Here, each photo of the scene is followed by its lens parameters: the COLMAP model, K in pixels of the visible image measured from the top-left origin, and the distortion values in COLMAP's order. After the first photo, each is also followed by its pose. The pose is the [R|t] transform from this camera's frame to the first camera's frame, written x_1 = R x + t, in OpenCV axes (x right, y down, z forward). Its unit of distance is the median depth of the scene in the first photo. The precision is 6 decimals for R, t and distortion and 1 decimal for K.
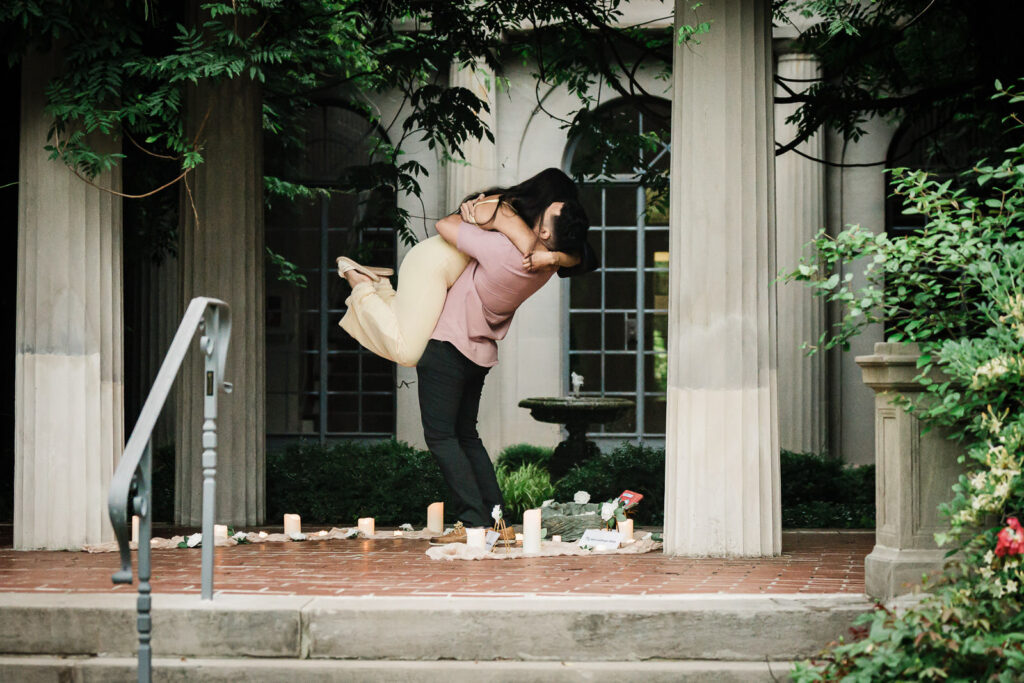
lens RADIAL K [[3284.9, 0, 514.4], [0, 3284.9, 339.5], [0, 0, 1]] dist [0.075091, 0.000000]
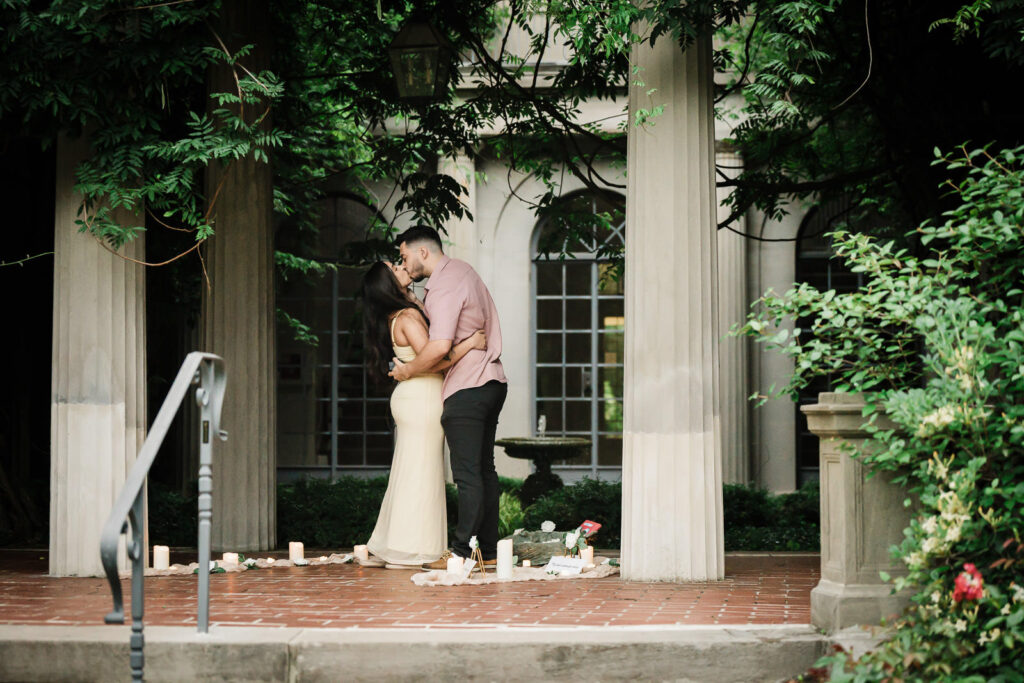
lens RADIAL K [[2537.1, 0, 501.2], [0, 2537.1, 347.4], [0, 0, 1]] dist [0.111450, 0.000000]
pose [[0.999992, -0.002421, 0.003108, 0.001546], [0.002470, 0.999870, -0.015931, -0.000625], [-0.003069, 0.015939, 0.999868, 0.122592]]
